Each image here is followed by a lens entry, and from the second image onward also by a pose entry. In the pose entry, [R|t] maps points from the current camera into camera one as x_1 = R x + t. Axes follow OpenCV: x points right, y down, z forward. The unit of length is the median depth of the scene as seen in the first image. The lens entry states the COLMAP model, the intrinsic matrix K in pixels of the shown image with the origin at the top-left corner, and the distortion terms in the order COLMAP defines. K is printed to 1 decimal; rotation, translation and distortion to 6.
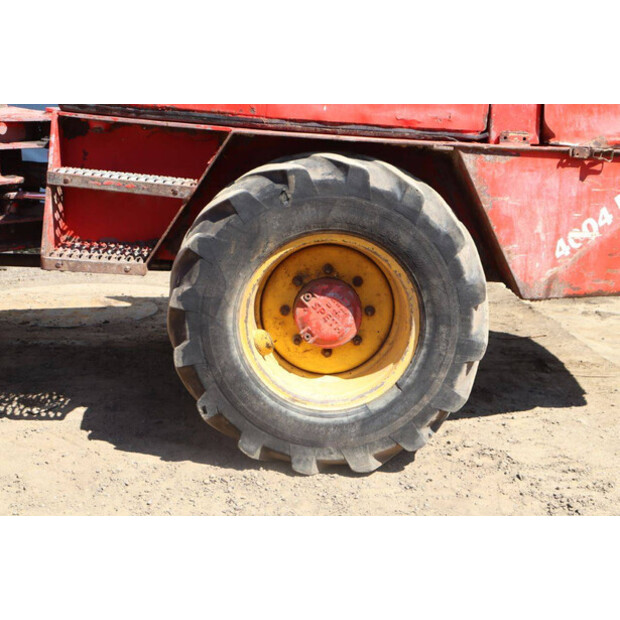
lens RADIAL K [[1328.4, 0, 306.1], [0, 1328.4, 309.1], [0, 0, 1]] dist [0.341732, 0.000000]
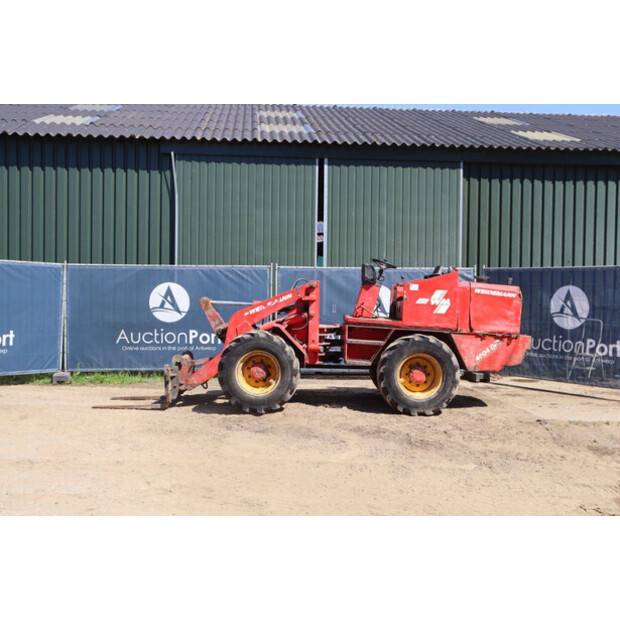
lens RADIAL K [[639.6, 0, 311.2], [0, 639.6, 300.3], [0, 0, 1]] dist [0.026192, 0.000000]
pose [[0.997145, -0.017757, -0.073392, -0.153843], [0.003879, 0.982719, -0.185062, 0.133917], [0.075410, 0.184249, 0.979983, -0.902135]]
